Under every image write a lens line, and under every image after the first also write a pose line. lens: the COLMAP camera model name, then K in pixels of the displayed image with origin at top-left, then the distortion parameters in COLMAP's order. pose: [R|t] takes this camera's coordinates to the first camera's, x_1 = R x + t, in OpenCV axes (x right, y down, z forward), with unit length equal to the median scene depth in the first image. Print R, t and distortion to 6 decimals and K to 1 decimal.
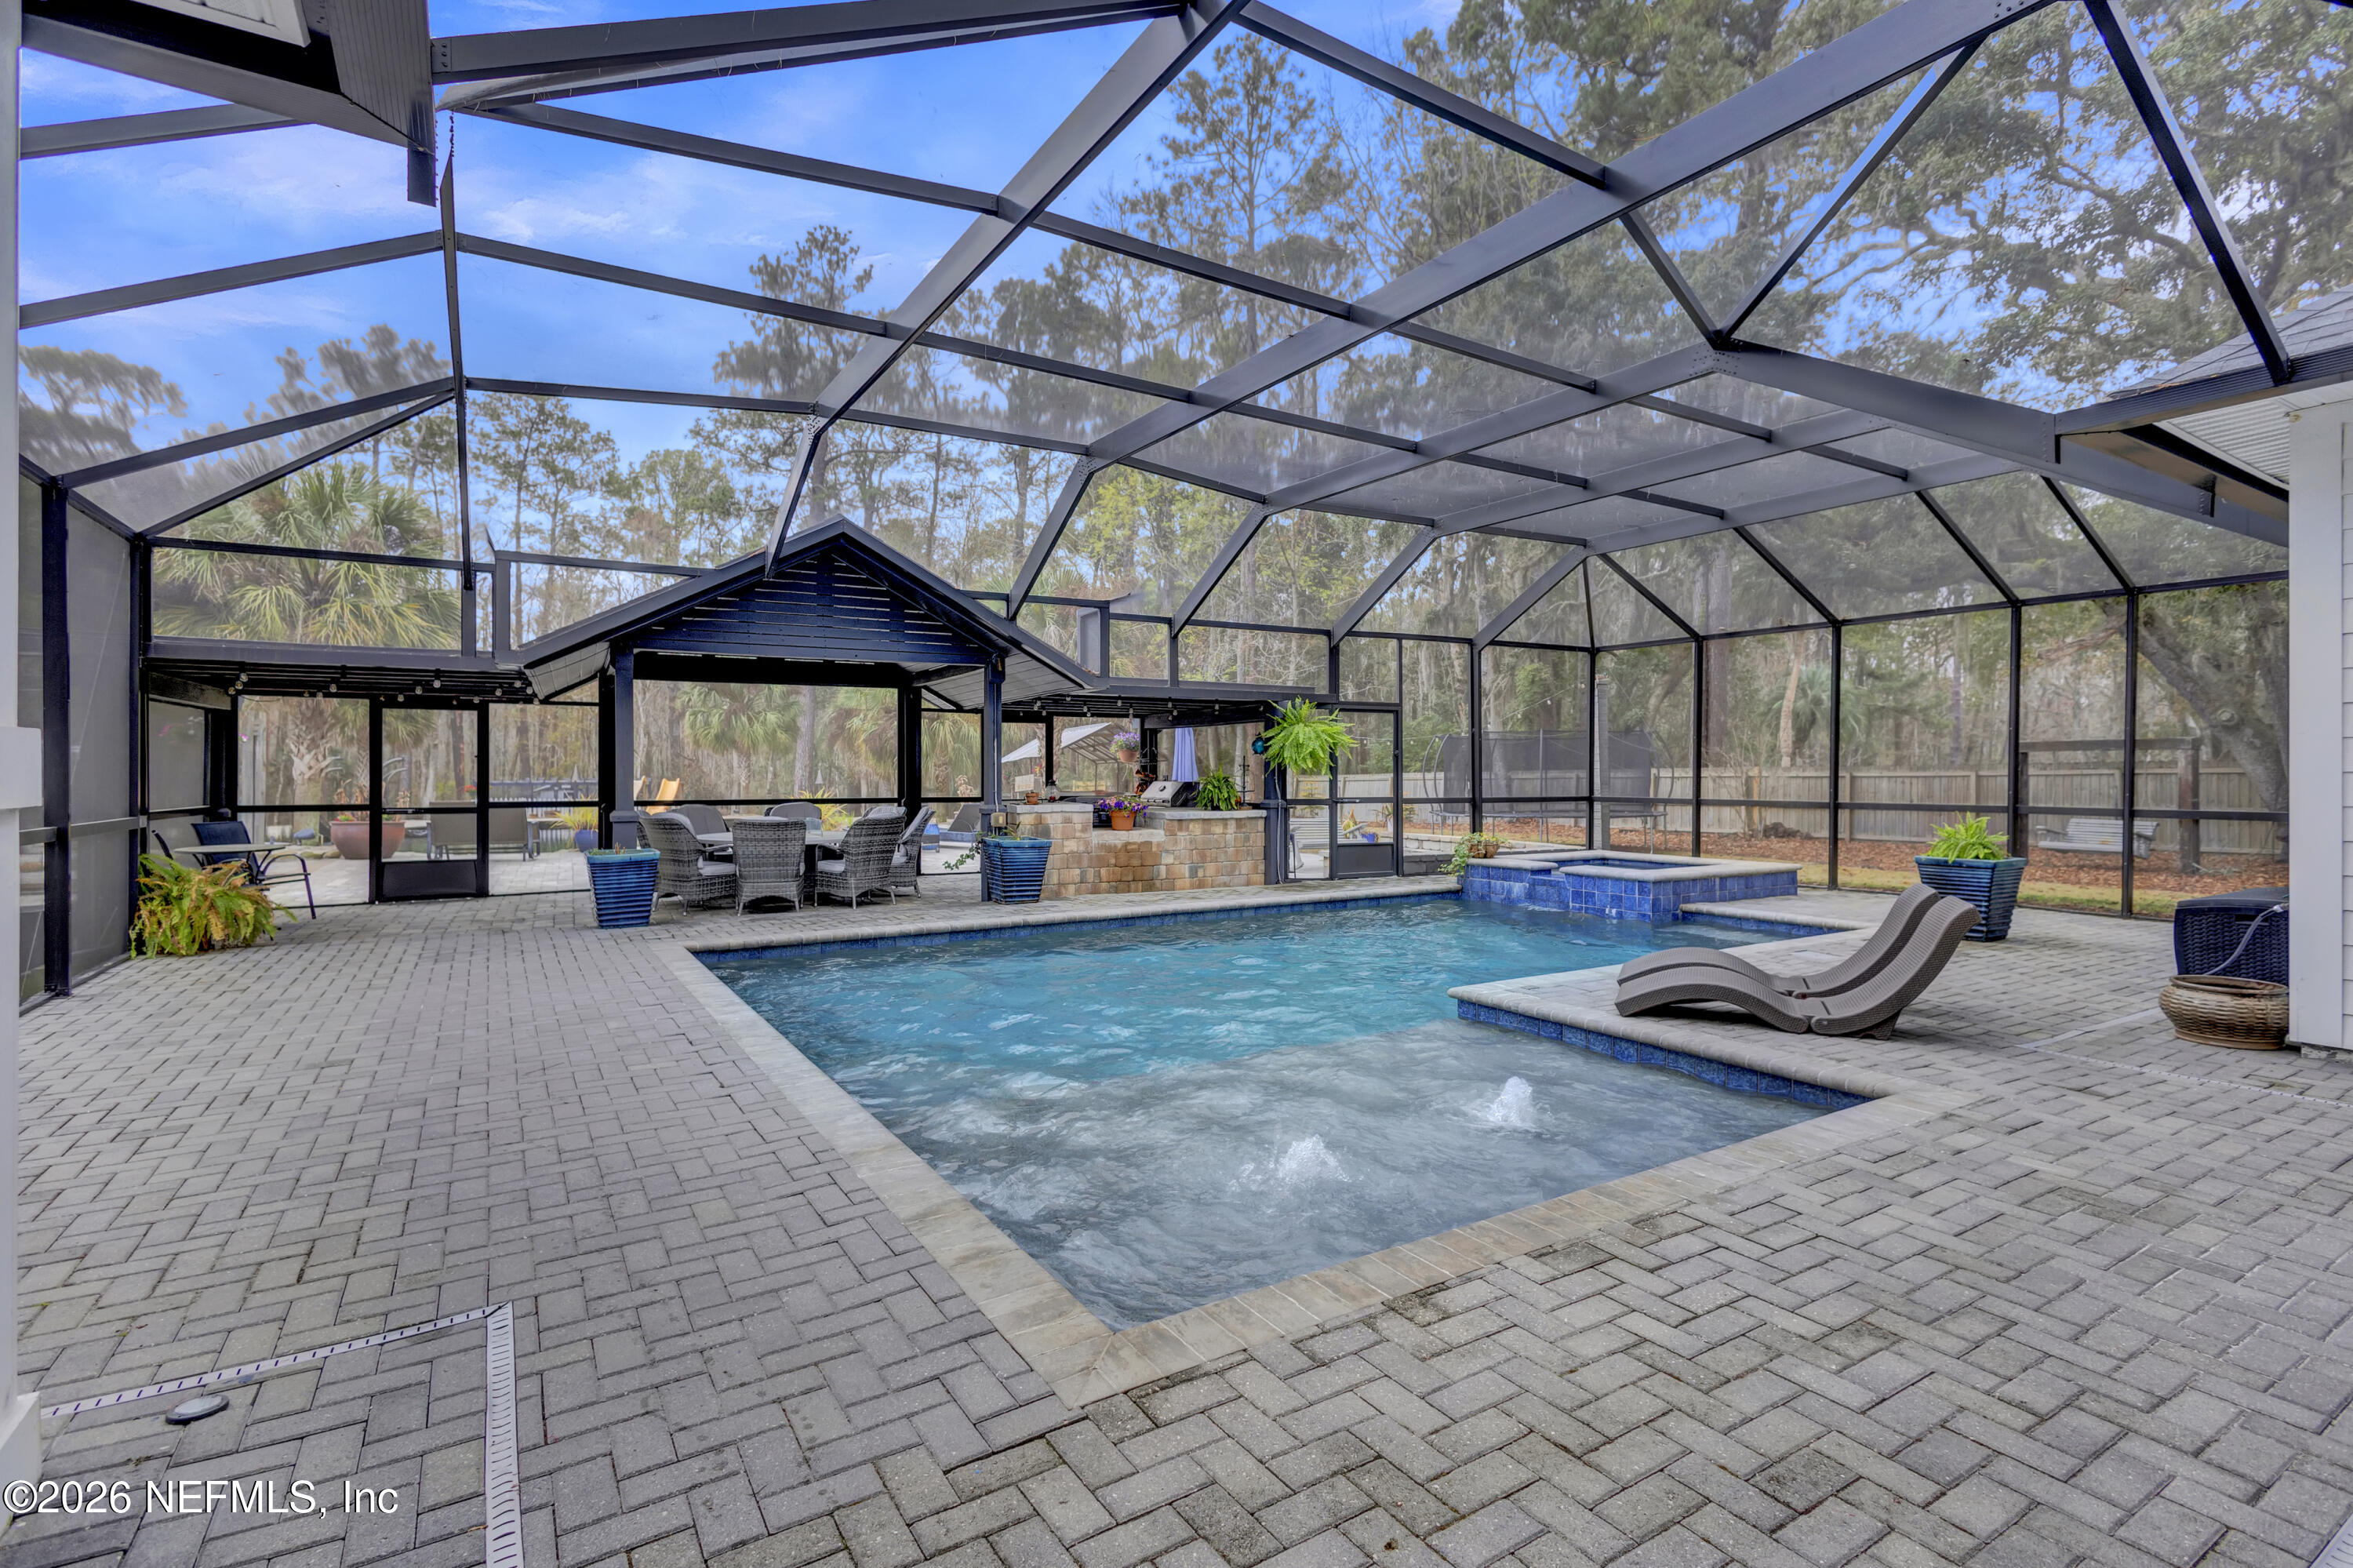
lens RADIAL K [[1114.3, 0, 1179.9], [0, 1114.3, 774.5], [0, 0, 1]] dist [0.000258, 0.000113]
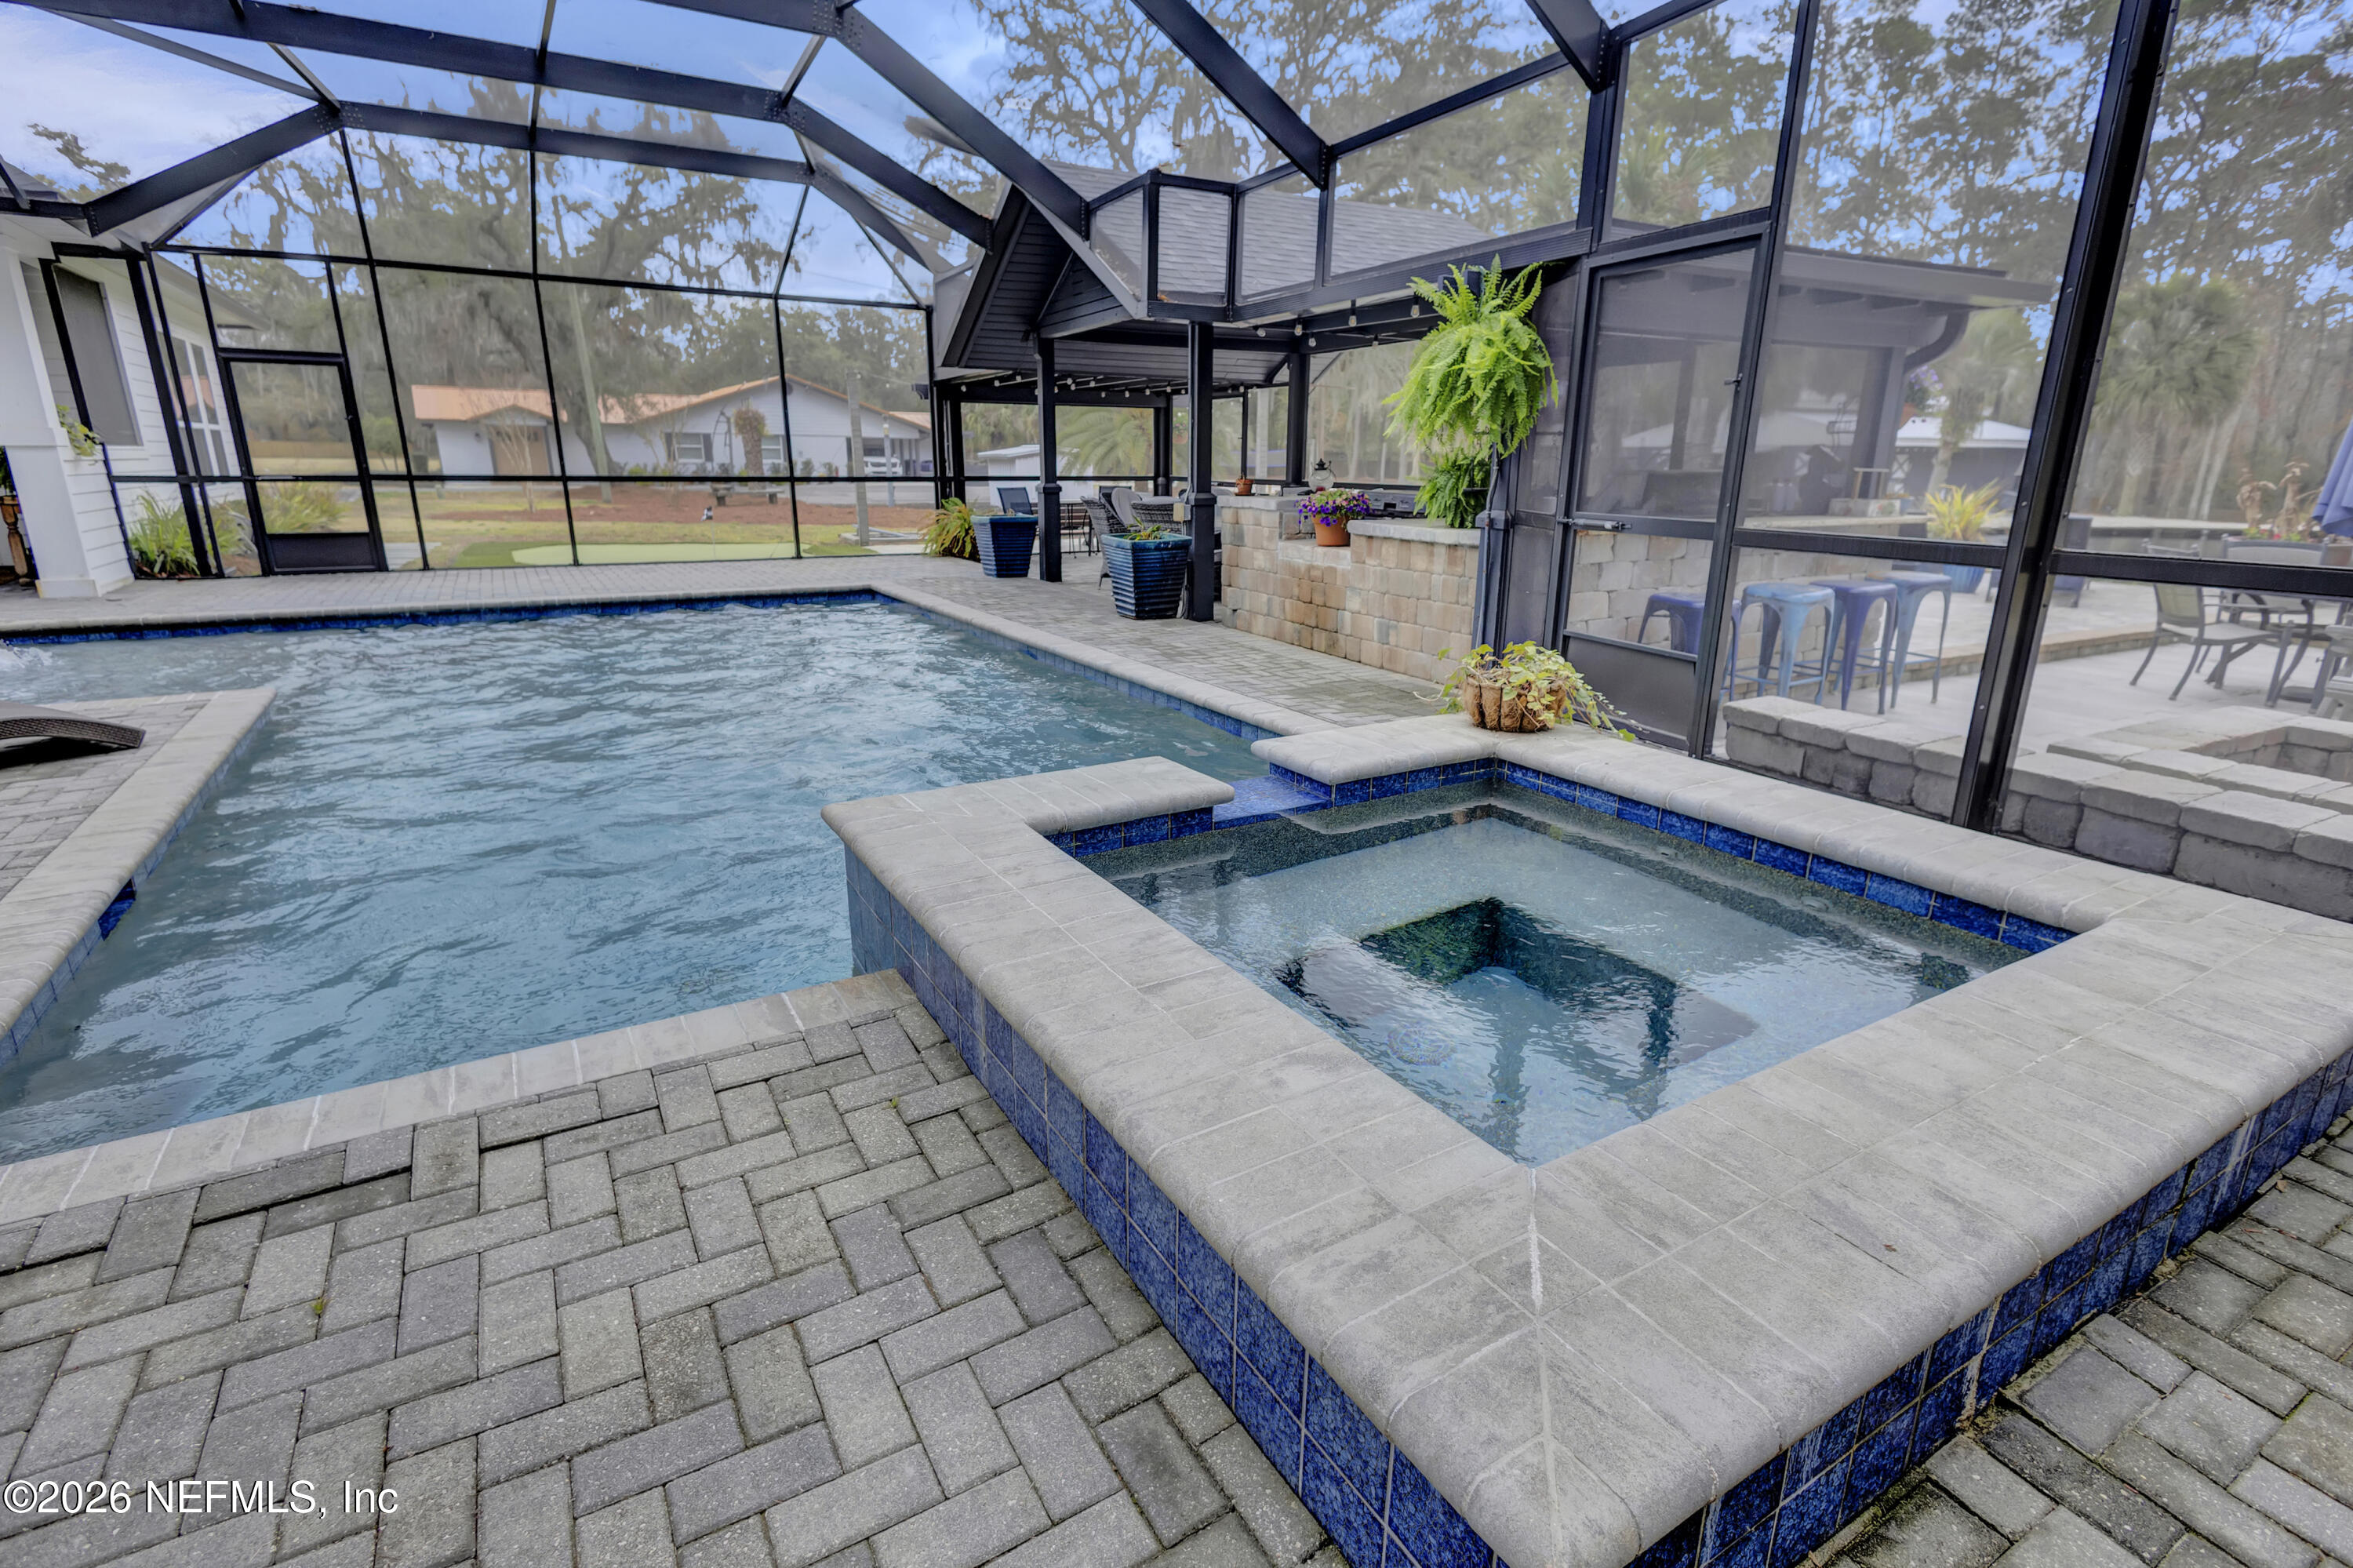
lens RADIAL K [[1114.3, 0, 1172.8], [0, 1114.3, 785.3], [0, 0, 1]] dist [0.000258, 0.000113]
pose [[-0.028531, 0.275054, -0.961005, 0.584846], [-0.003367, 0.961365, 0.275257, 0.008810], [0.999587, 0.011089, -0.026502, 0.944617]]
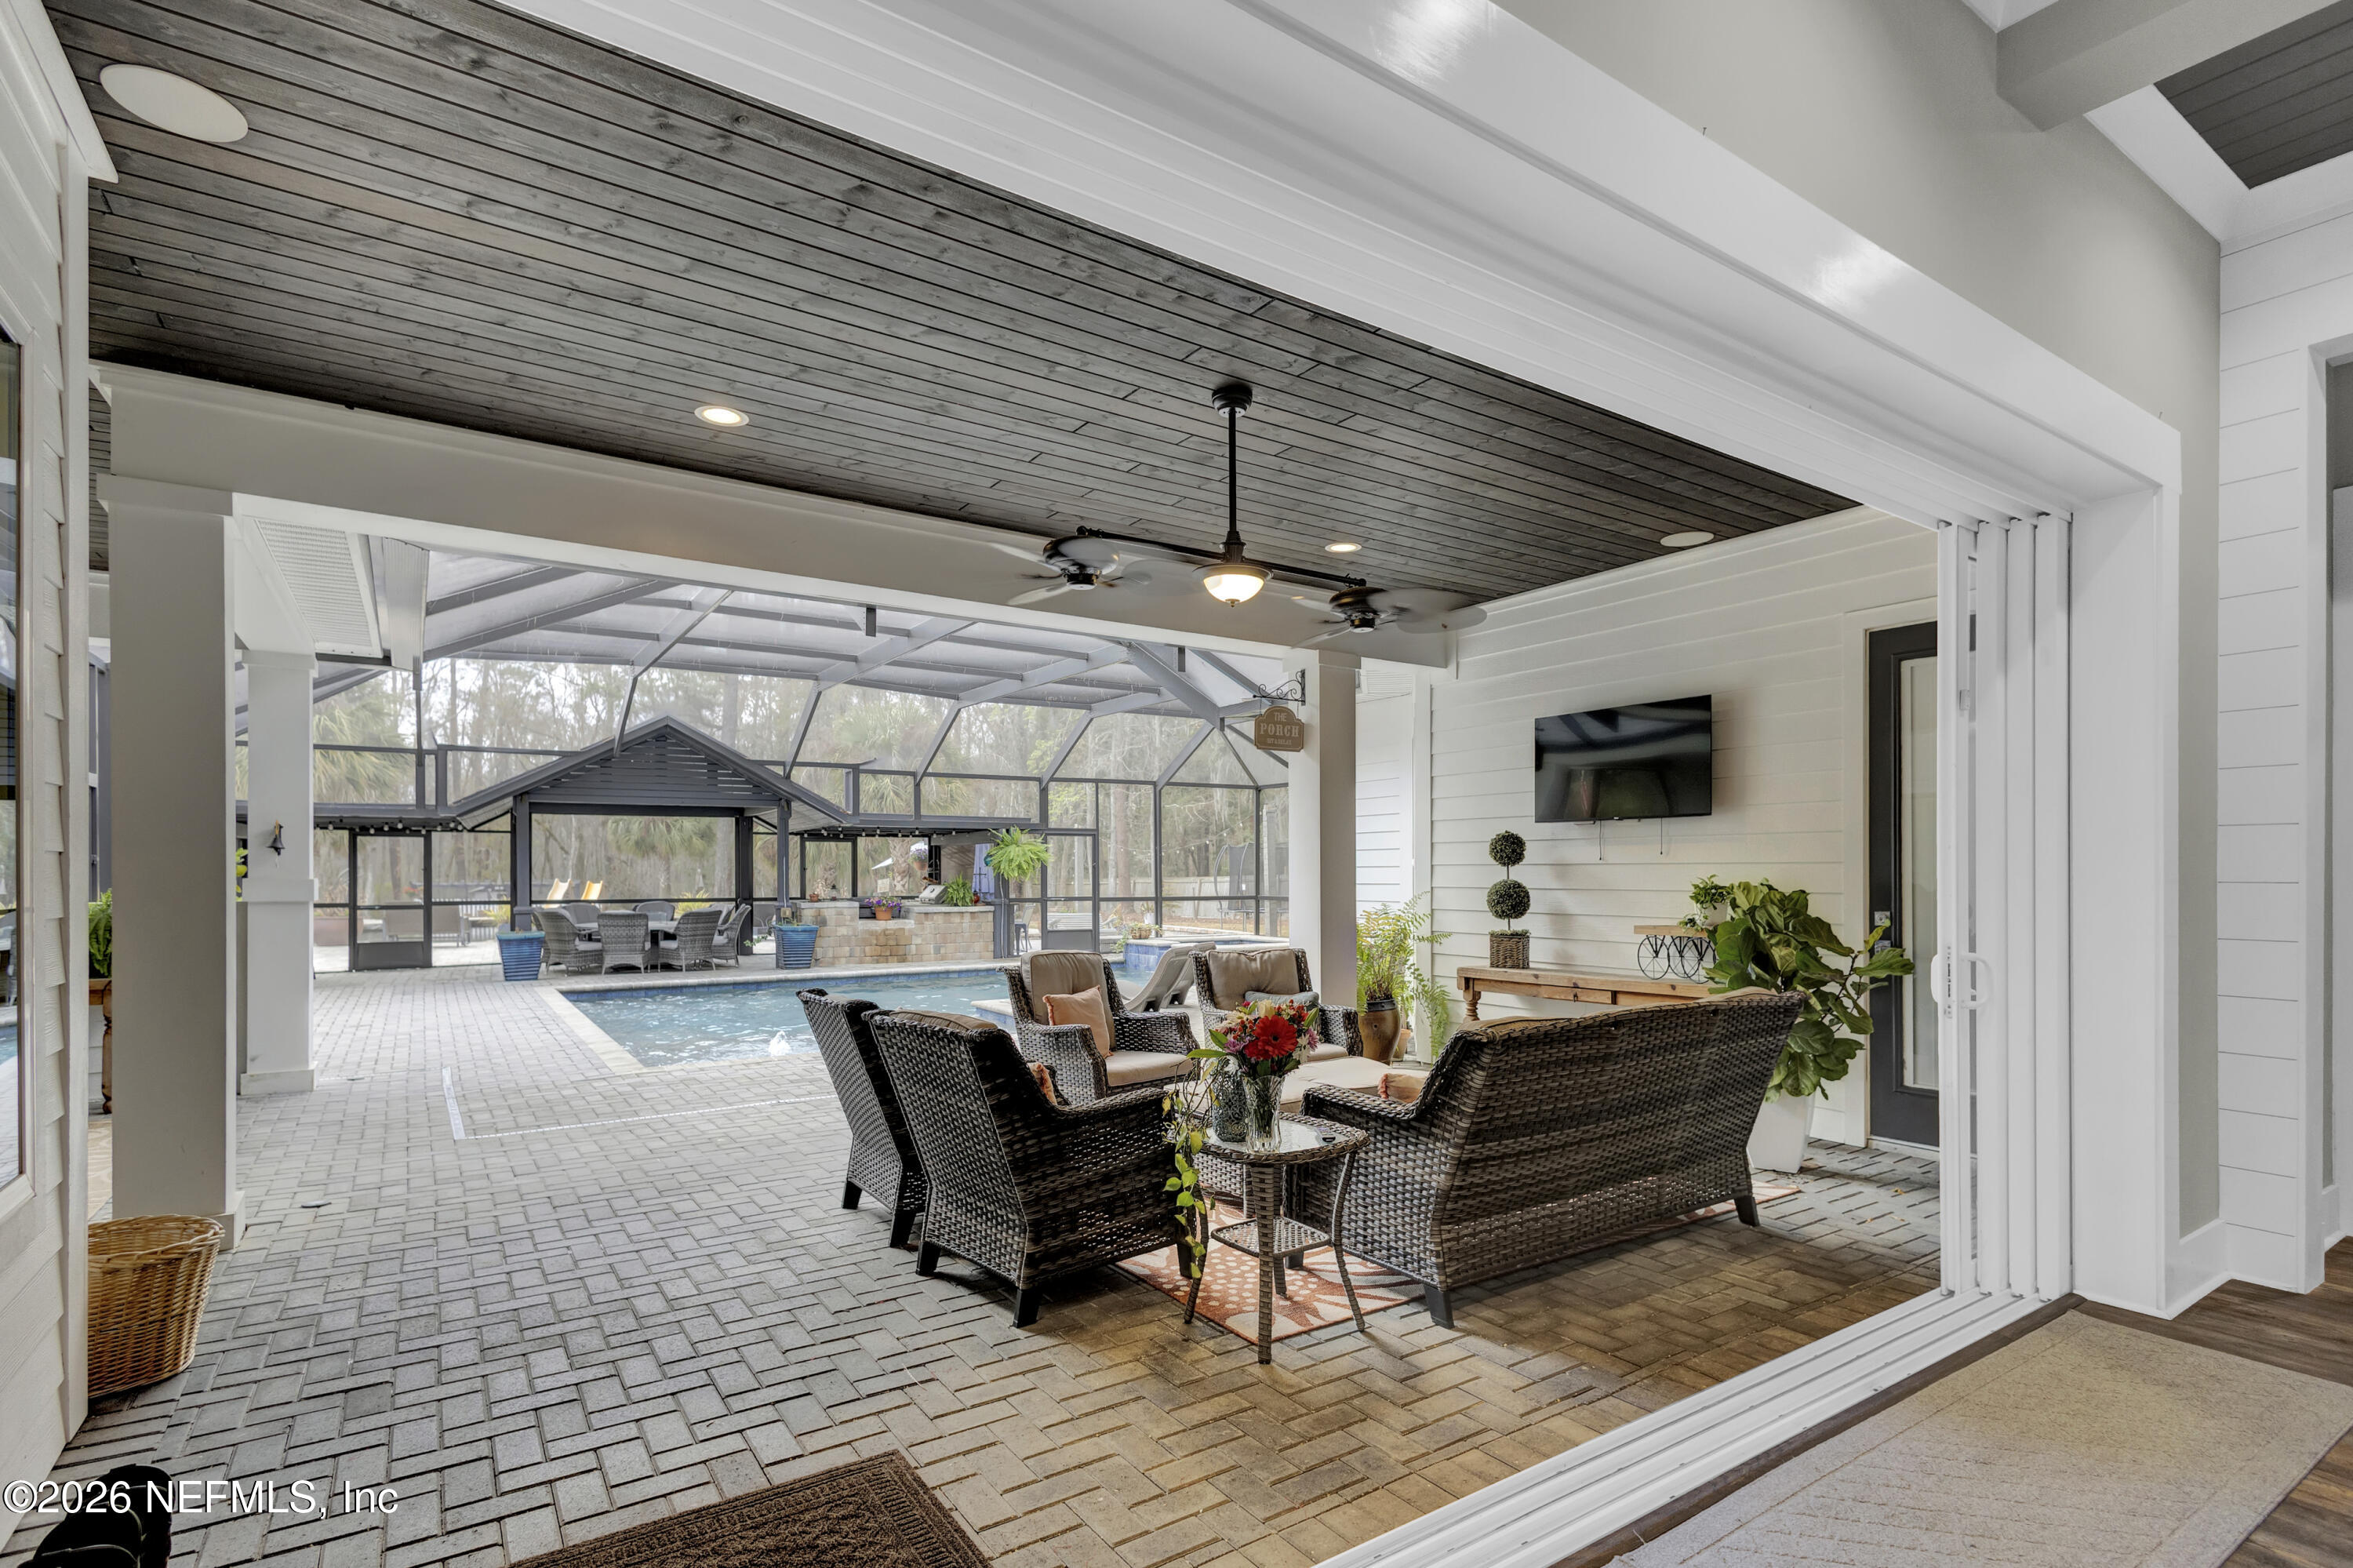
lens RADIAL K [[1114.3, 0, 1146.3], [0, 1114.3, 872.3], [0, 0, 1]] dist [0.000258, 0.000113]
pose [[0.999791, -0.001867, 0.020371, 0.257425], [0.001900, 0.999997, -0.001612, -0.008174], [-0.020368, 0.001650, 0.999791, -0.431792]]
